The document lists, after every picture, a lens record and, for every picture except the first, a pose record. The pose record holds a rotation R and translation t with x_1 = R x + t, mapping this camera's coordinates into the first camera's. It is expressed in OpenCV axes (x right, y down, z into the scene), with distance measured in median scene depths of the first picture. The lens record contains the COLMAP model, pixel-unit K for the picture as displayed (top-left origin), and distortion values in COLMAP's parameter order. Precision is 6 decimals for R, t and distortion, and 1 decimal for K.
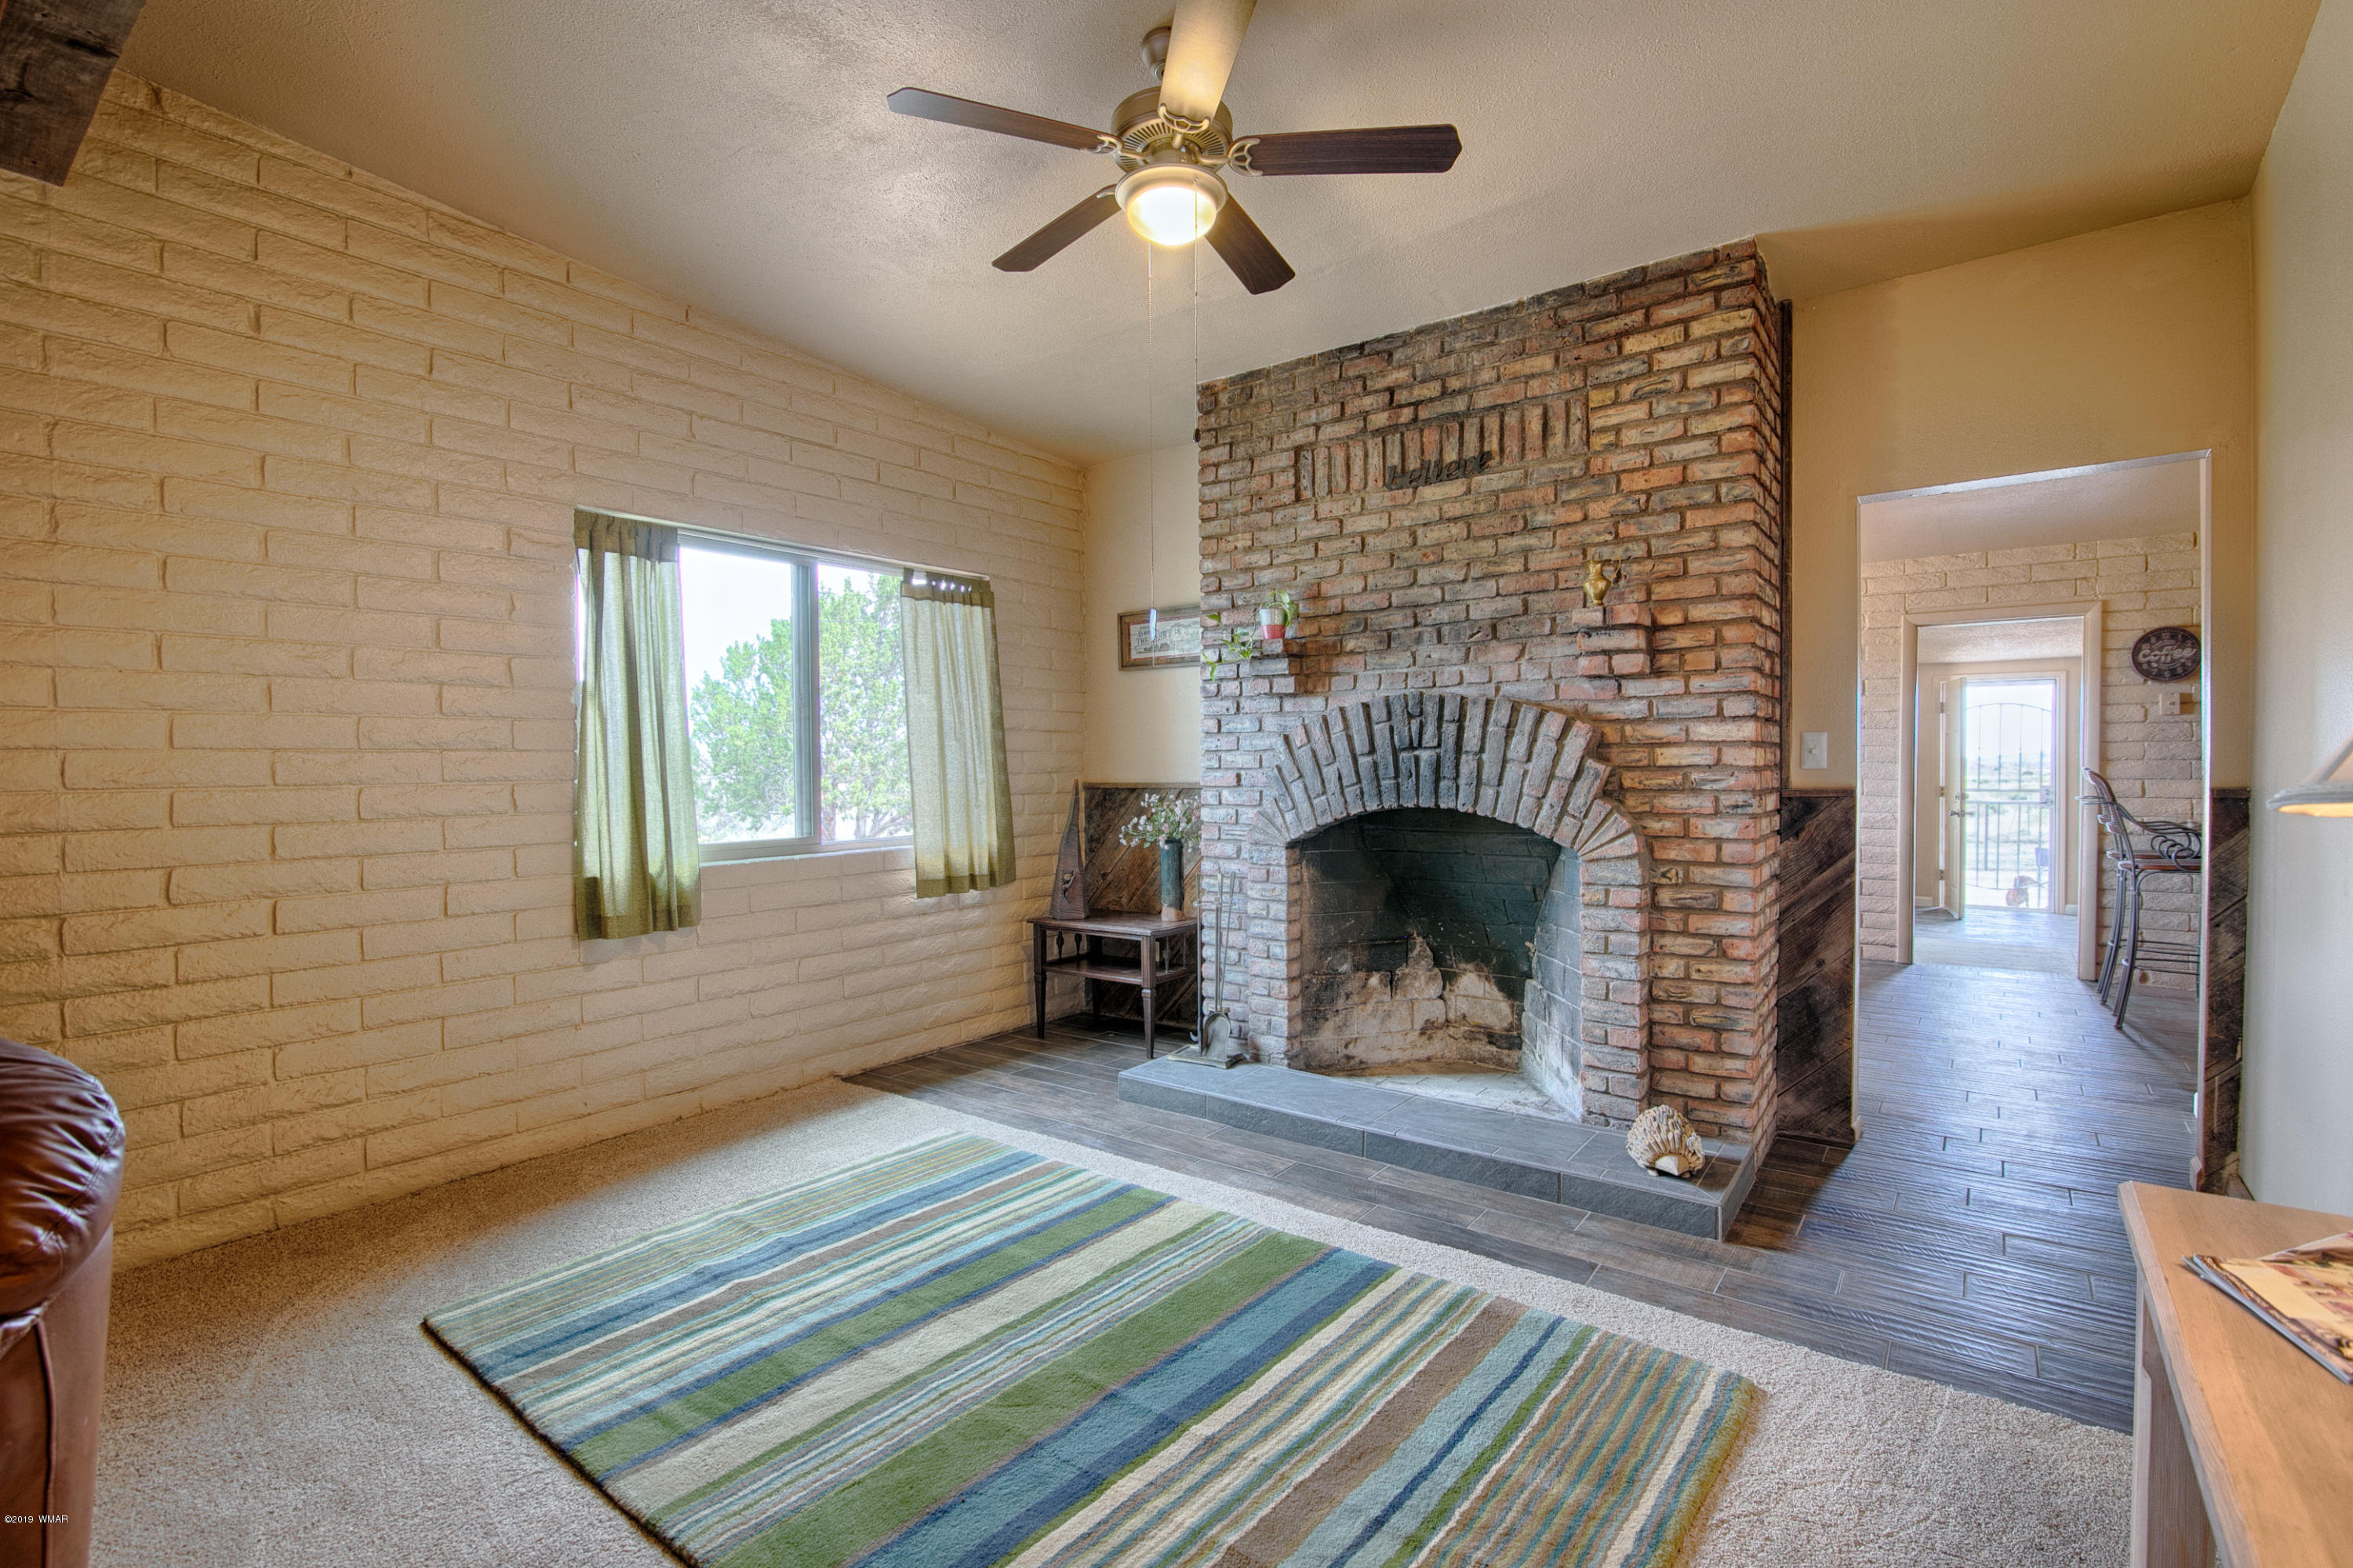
lens RADIAL K [[1084.3, 0, 1176.5], [0, 1084.3, 784.0], [0, 0, 1]] dist [-0.018544, 0.000806]
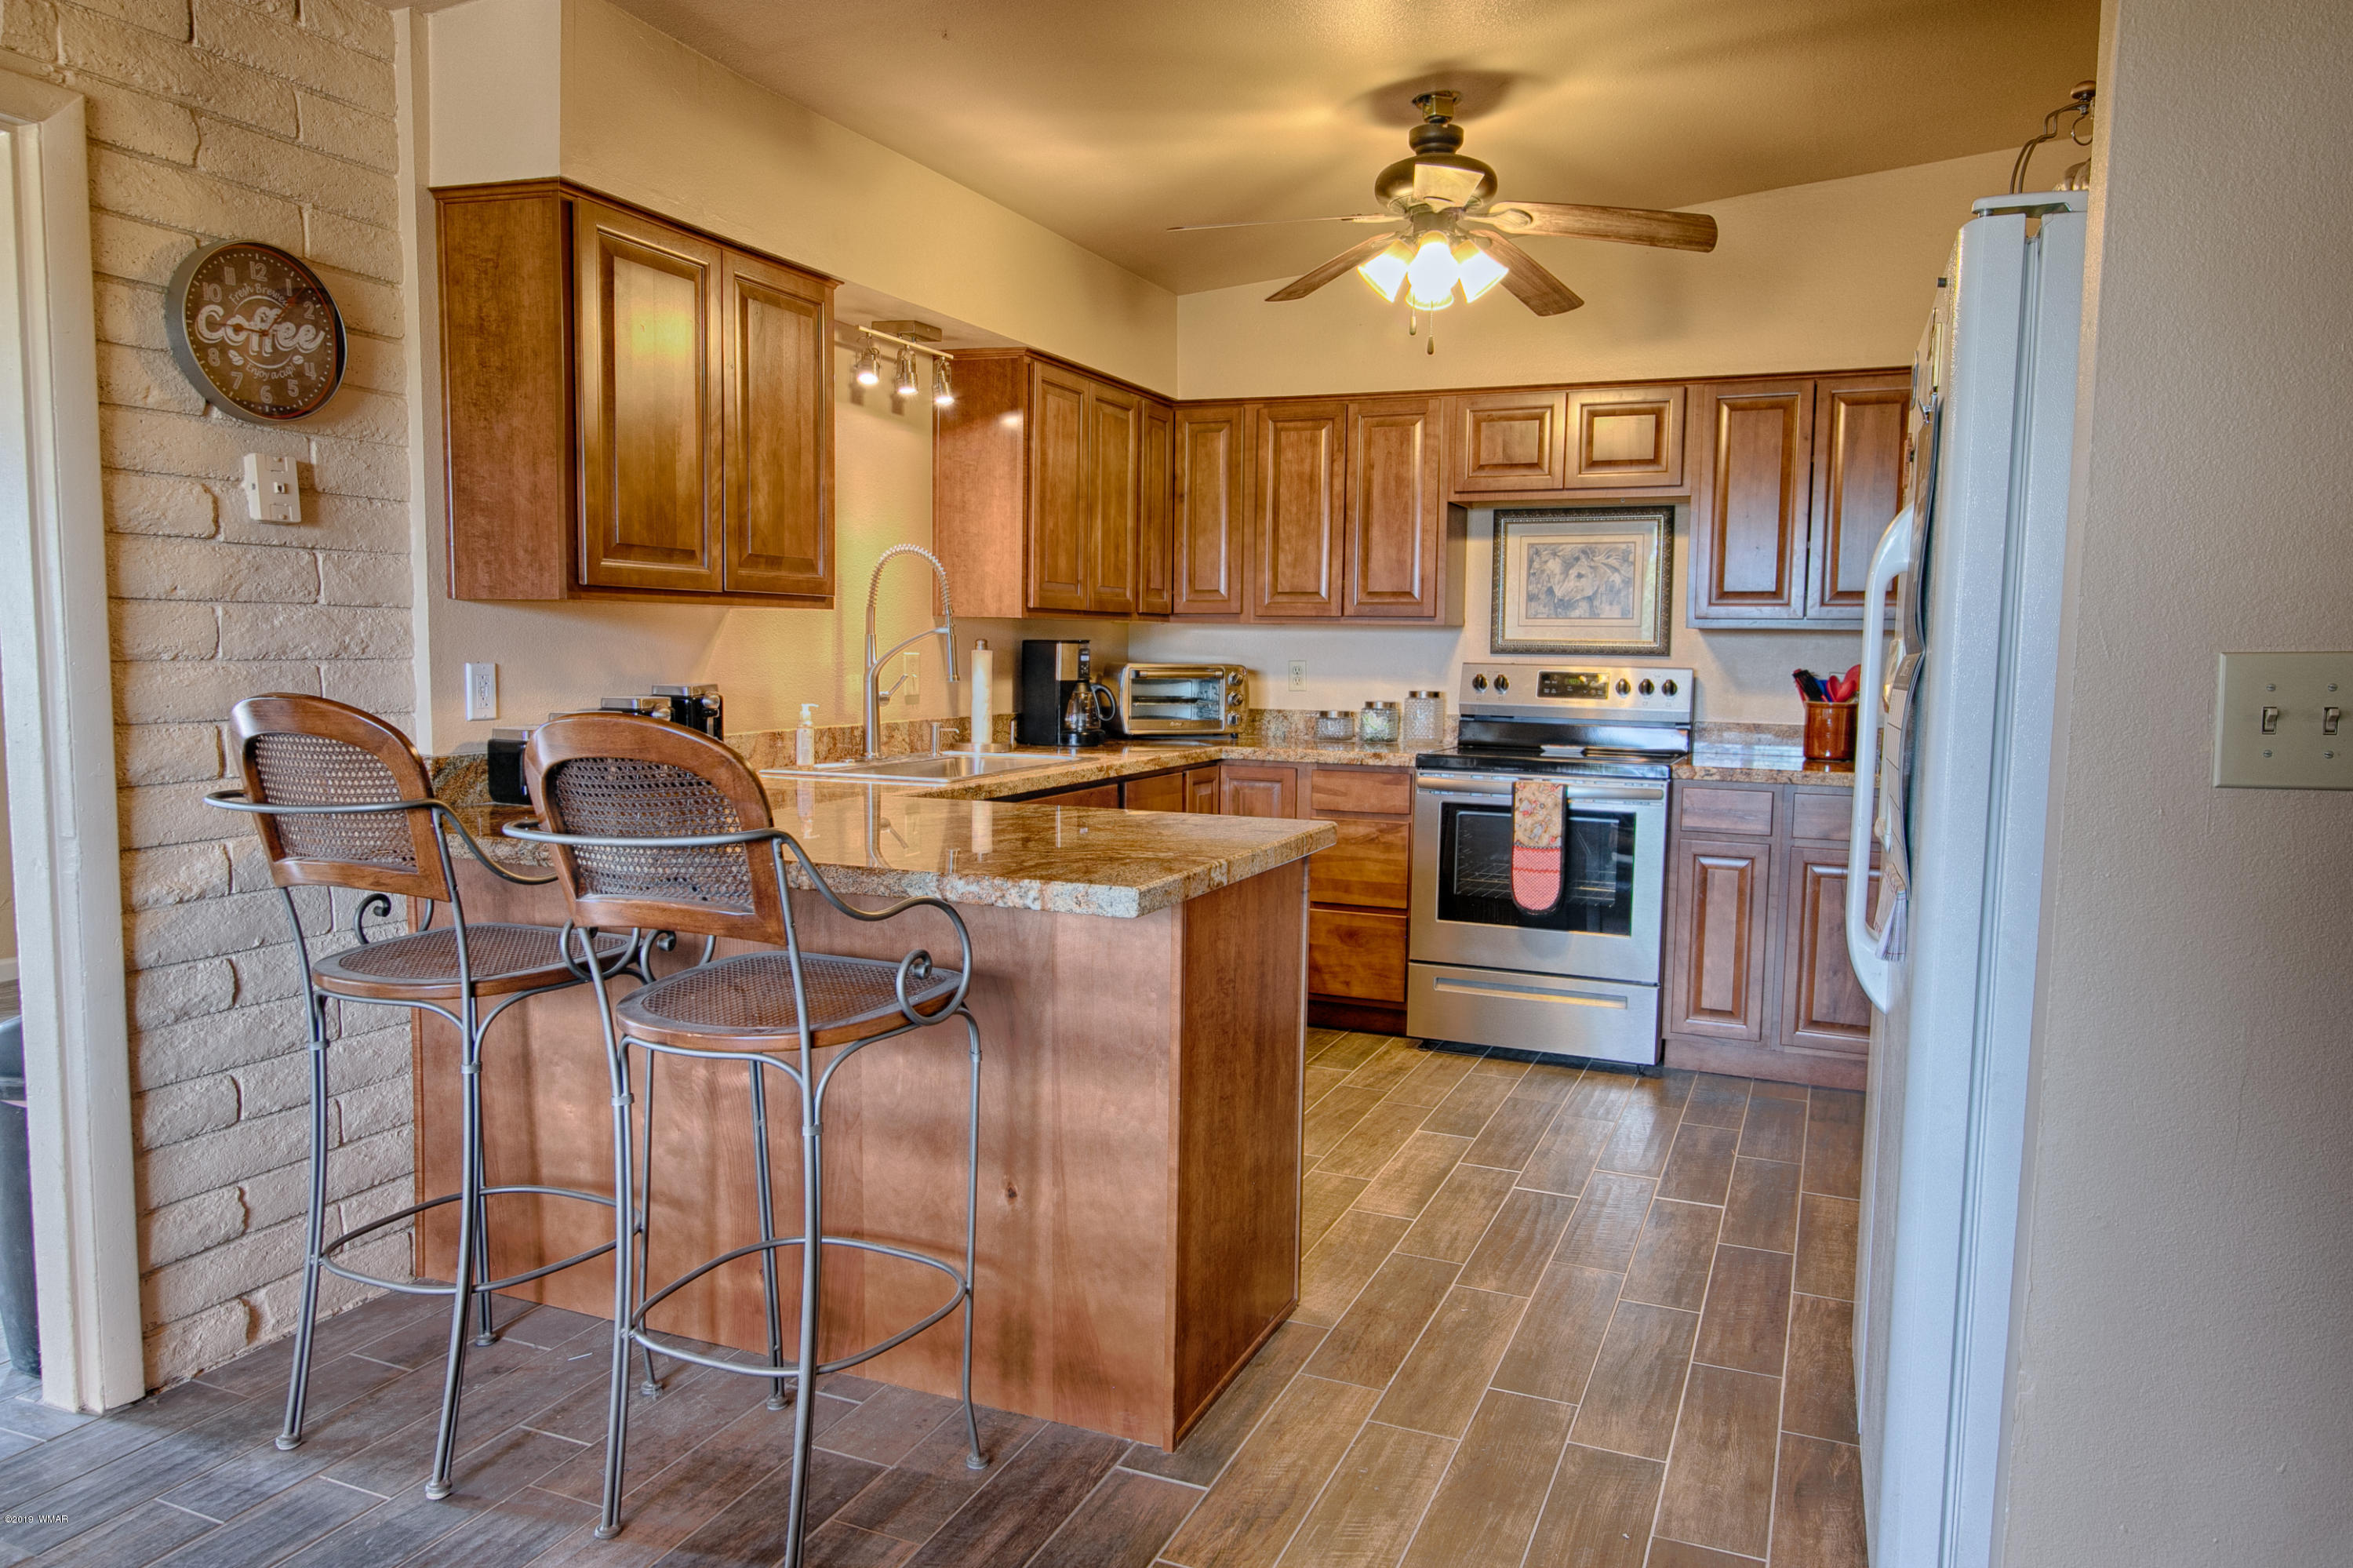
lens RADIAL K [[1548.7, 0, 1176.5], [0, 1548.7, 784.0], [0, 0, 1]] dist [-0.005958, 0.001273]
pose [[-0.255527, -0.087175, 0.962864, 0.574112], [0.005936, 0.995766, 0.091729, -0.038811], [-0.966784, 0.029155, -0.253928, 1.243301]]
